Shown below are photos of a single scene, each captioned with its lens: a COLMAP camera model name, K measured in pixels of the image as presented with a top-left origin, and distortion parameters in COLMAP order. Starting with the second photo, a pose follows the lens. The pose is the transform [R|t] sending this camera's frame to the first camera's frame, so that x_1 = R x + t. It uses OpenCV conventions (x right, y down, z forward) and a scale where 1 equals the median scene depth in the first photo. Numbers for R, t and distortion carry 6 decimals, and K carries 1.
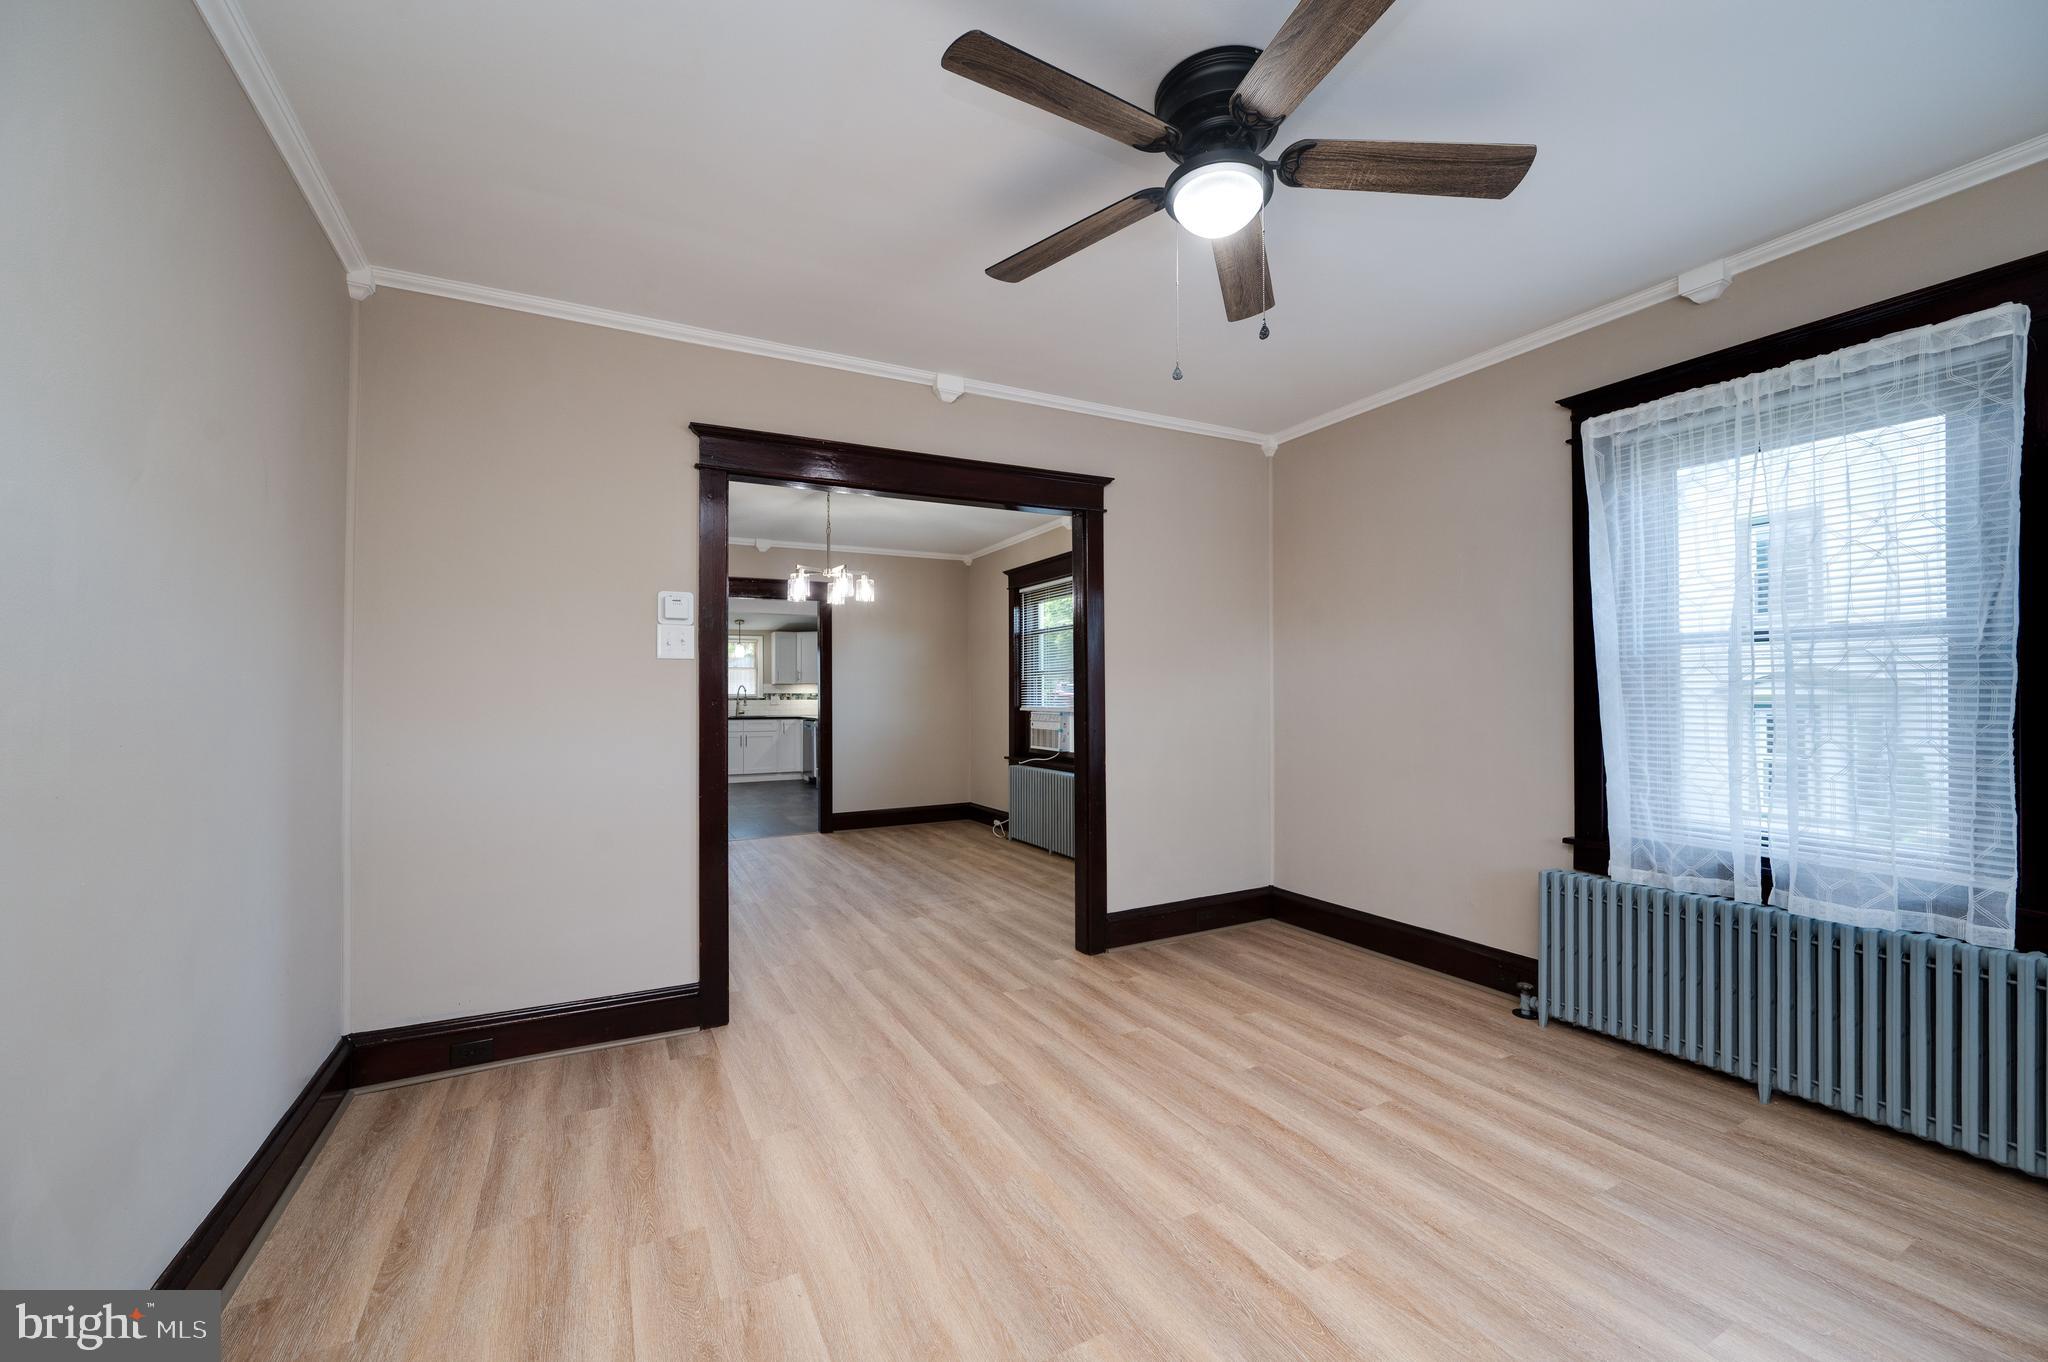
lens RADIAL K [[818.4, 0, 1028.9], [0, 818.4, 693.3], [0, 0, 1]] dist [-0.000737, 0.001261]
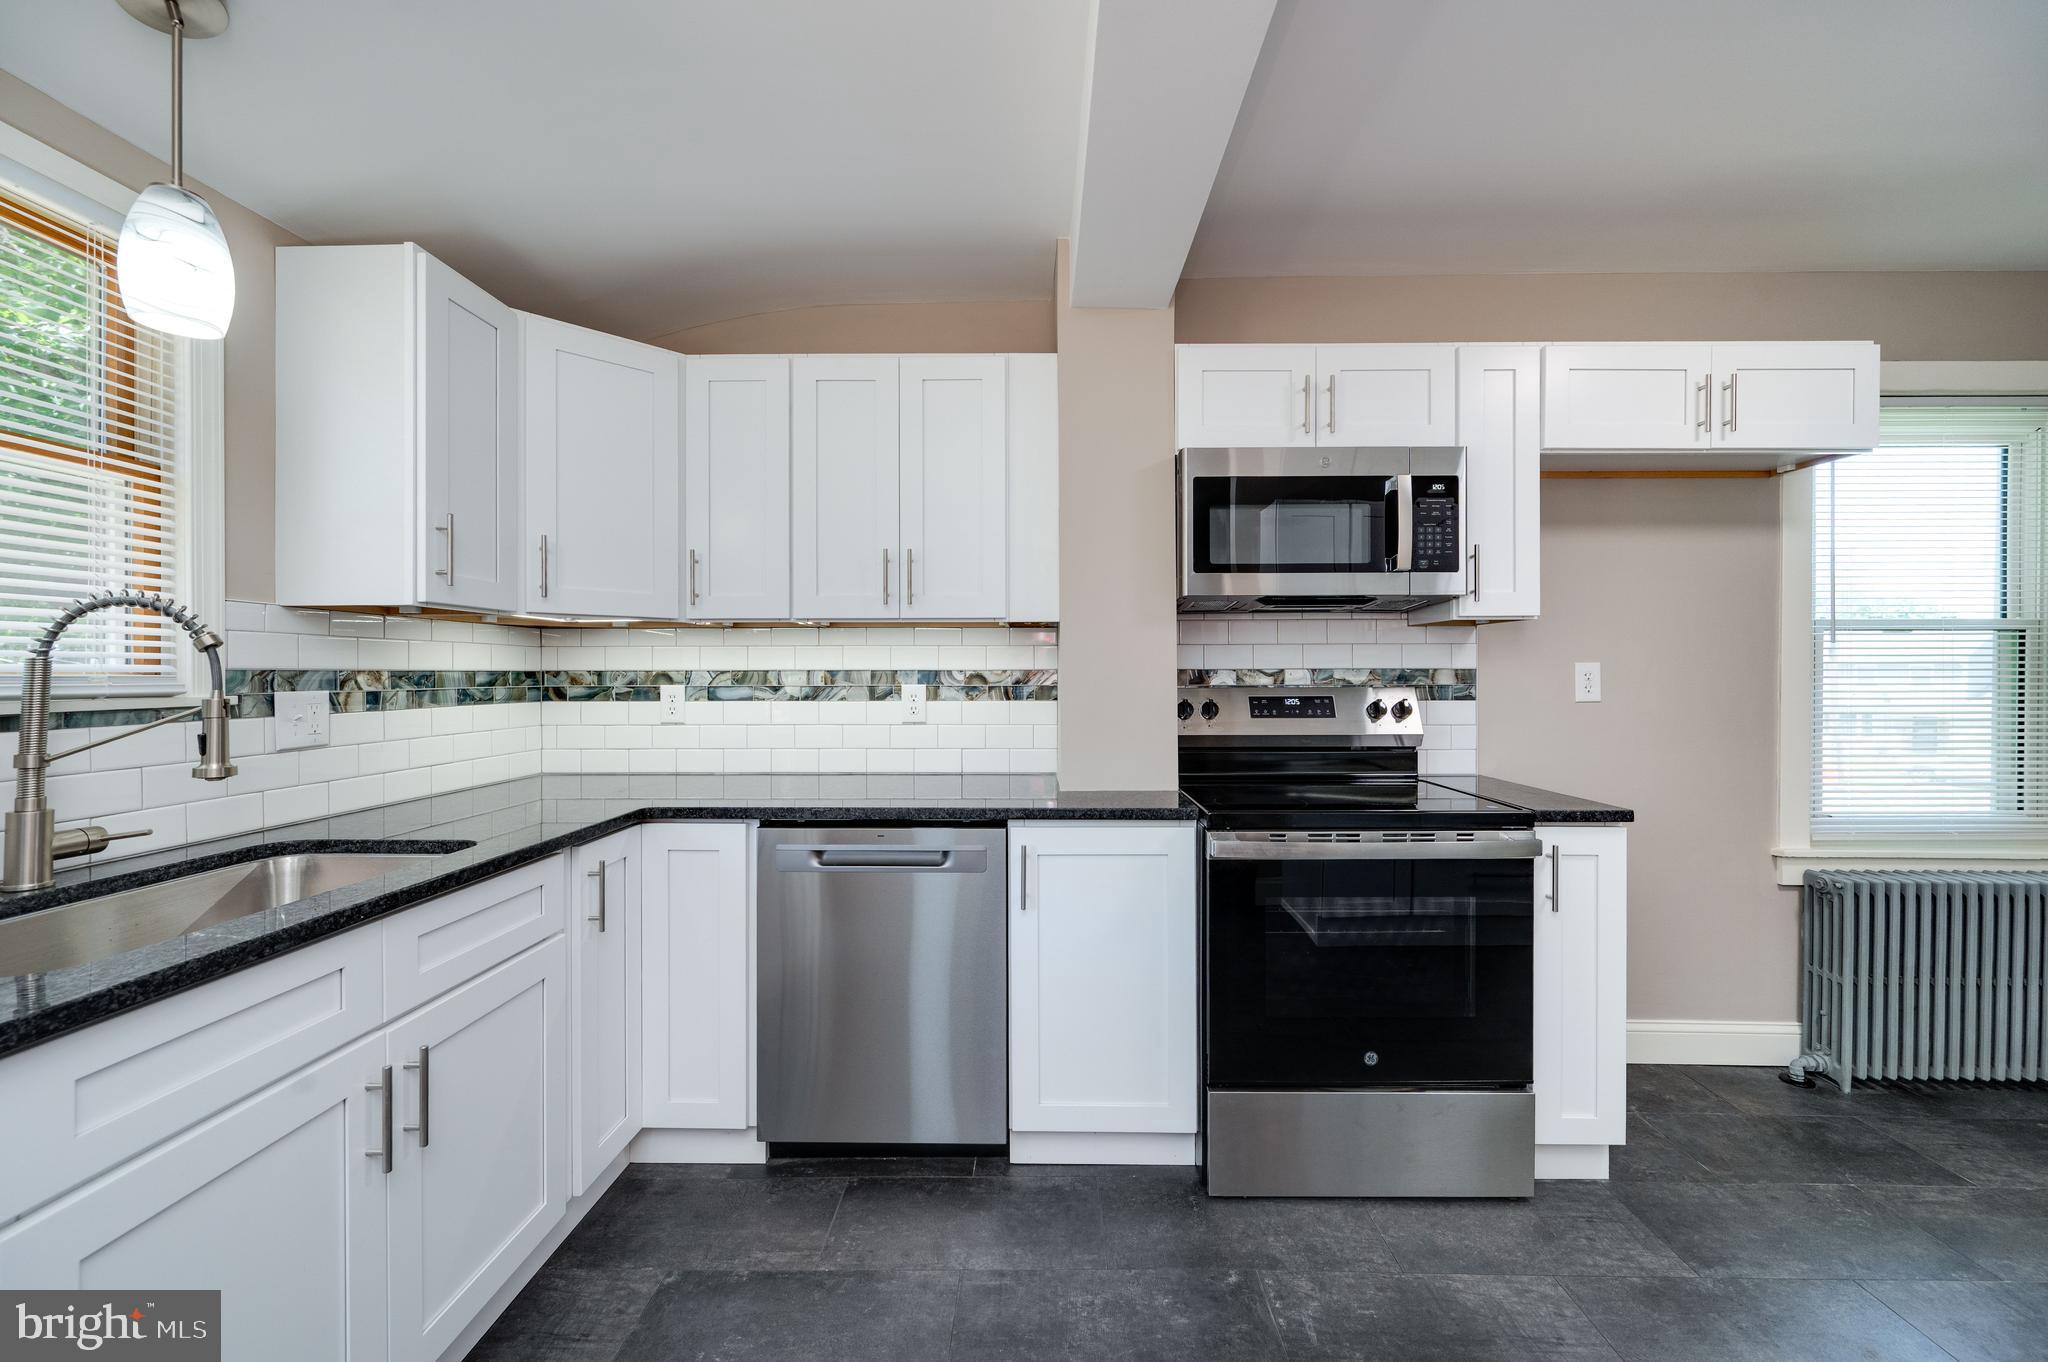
lens RADIAL K [[818.4, 0, 1022.7], [0, 818.4, 672.8], [0, 0, 1]] dist [-0.000737, 0.001261]
pose [[0.471093, 0.000655, 0.882083, -0.666274], [-0.004500, 0.999988, 0.001660, -0.000387], [-0.882072, -0.004752, 0.471090, 1.443536]]
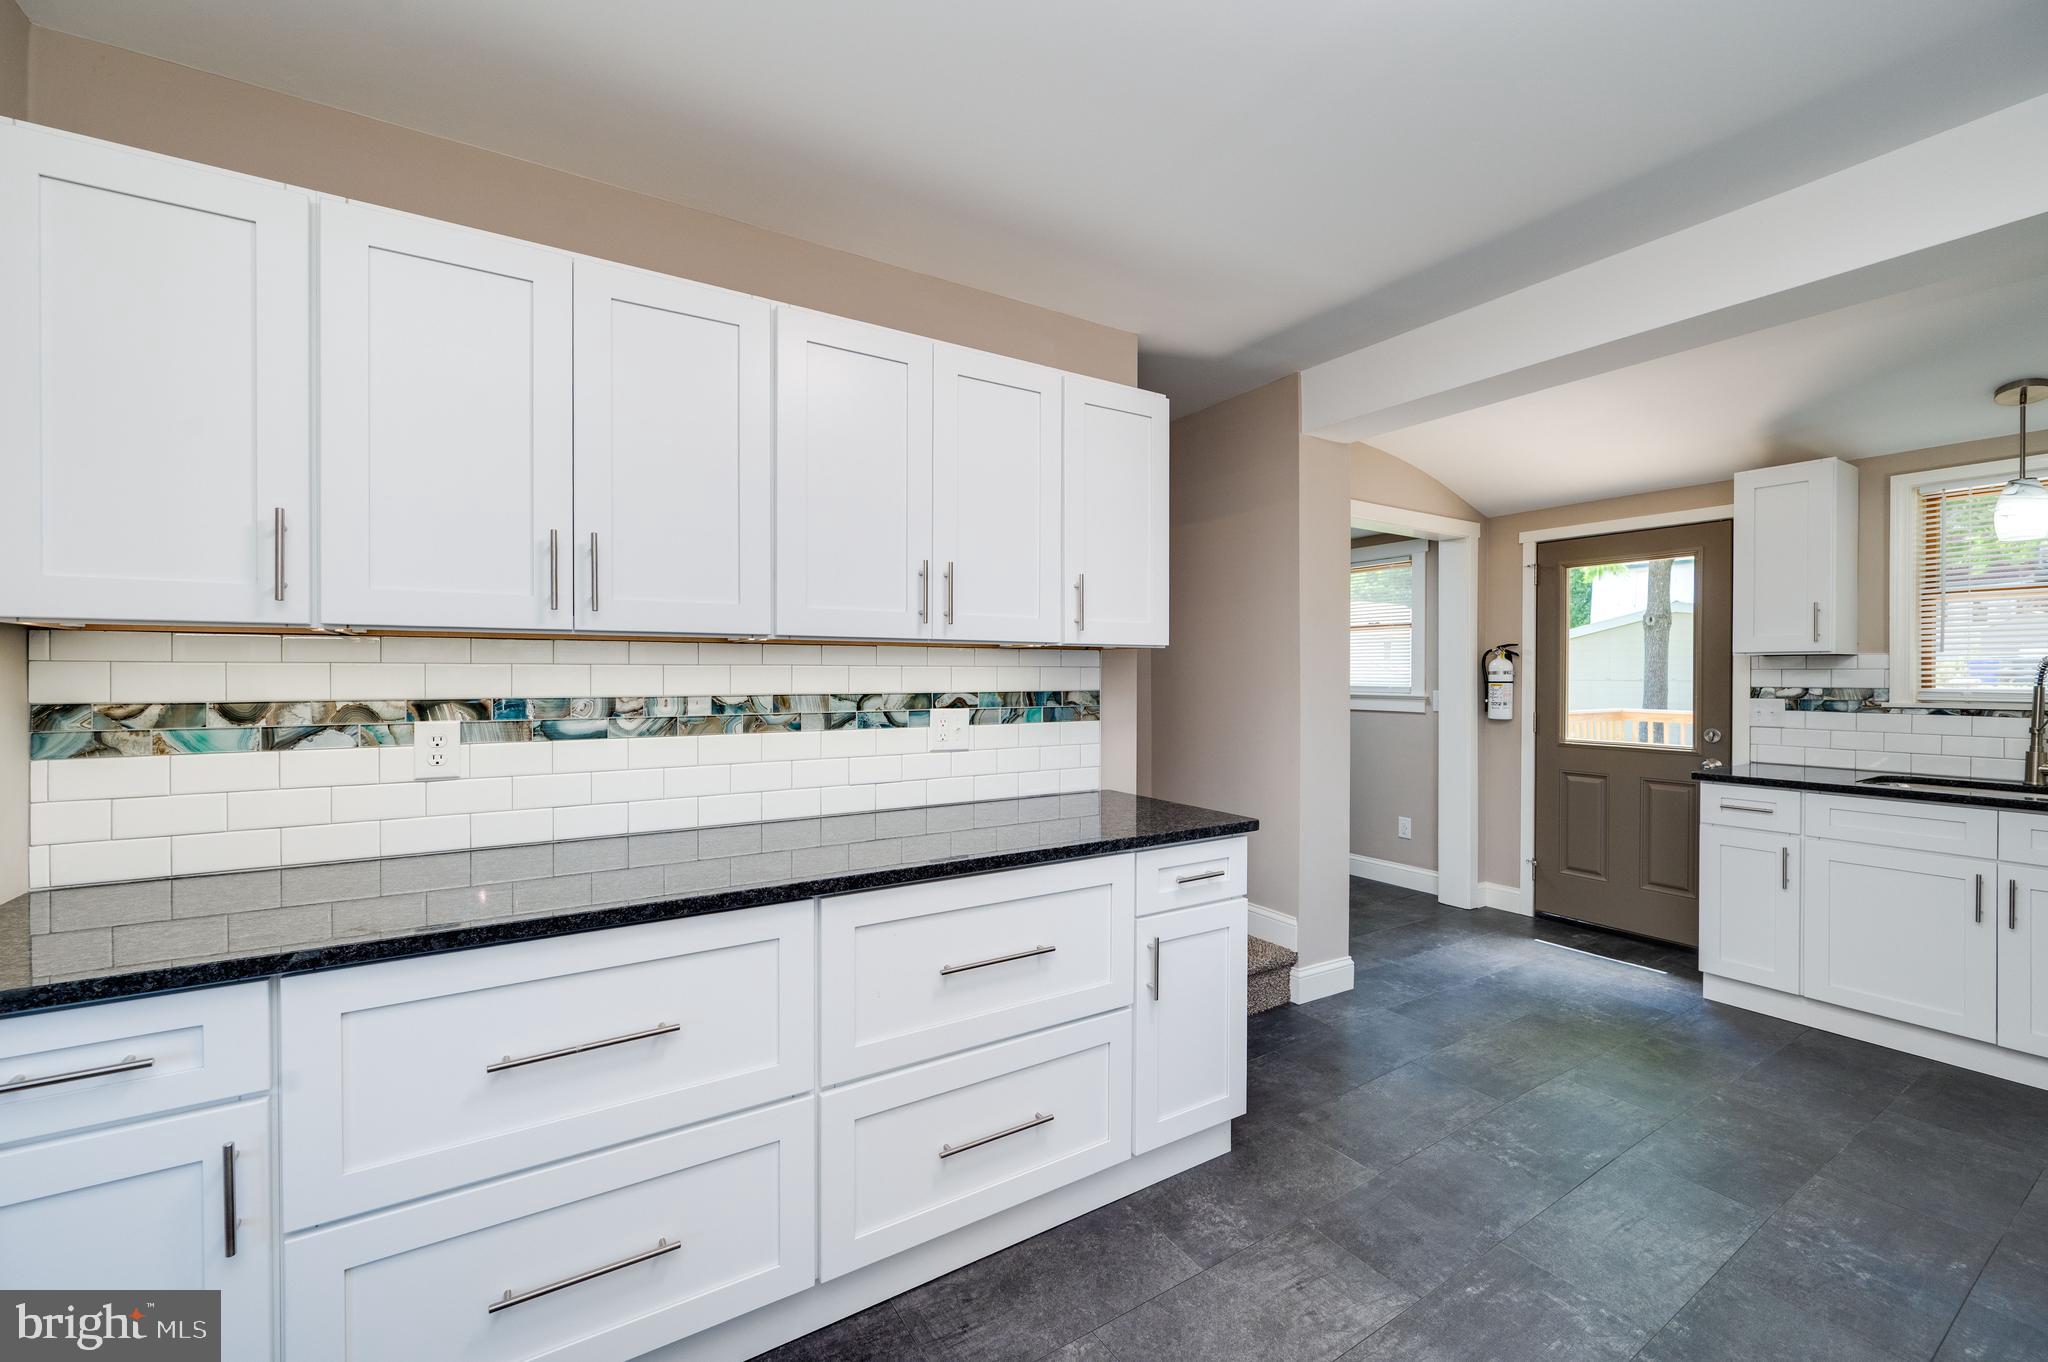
lens RADIAL K [[818.4, 0, 1018.6], [0, 818.4, 681.8], [0, 0, 1]] dist [-0.000737, 0.001261]
pose [[0.075532, 0.012430, -0.997066, -0.234928], [0.004462, 0.999908, 0.012804, -0.012101], [0.997133, -0.005416, 0.075470, 1.173547]]
